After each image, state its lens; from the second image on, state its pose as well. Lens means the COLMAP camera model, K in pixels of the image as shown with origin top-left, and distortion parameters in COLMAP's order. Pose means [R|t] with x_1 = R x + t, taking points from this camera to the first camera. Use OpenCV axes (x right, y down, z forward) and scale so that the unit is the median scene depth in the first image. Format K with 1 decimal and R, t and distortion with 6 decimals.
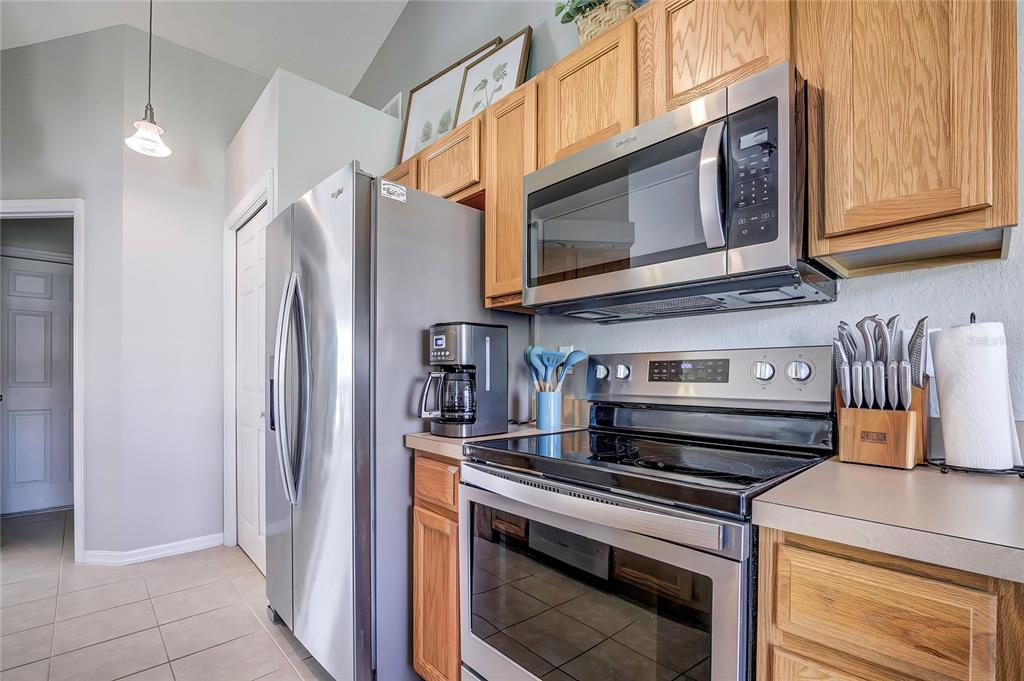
lens RADIAL K [[453.6, 0, 530.3], [0, 453.6, 377.9], [0, 0, 1]] dist [-0.002745, -0.000419]
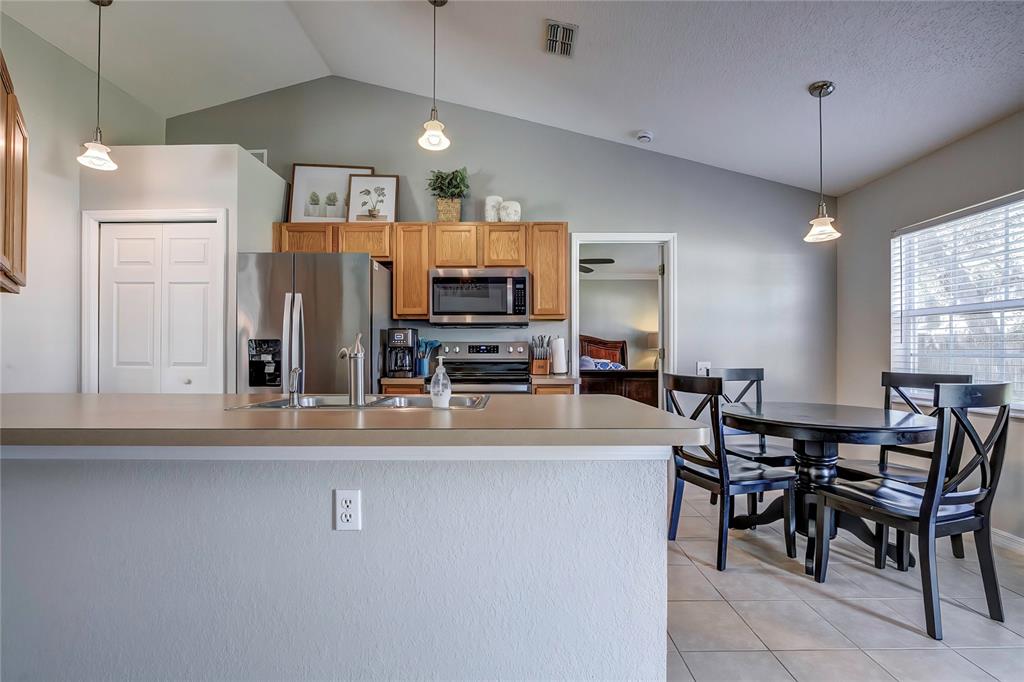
lens RADIAL K [[453.6, 0, 510.6], [0, 453.6, 350.8], [0, 0, 1]] dist [-0.002745, -0.000419]
pose [[0.693814, -0.001218, 0.720153, -1.657342], [0.003776, 0.999991, -0.001947, -0.000584], [-0.720144, 0.004070, 0.693813, -1.115952]]
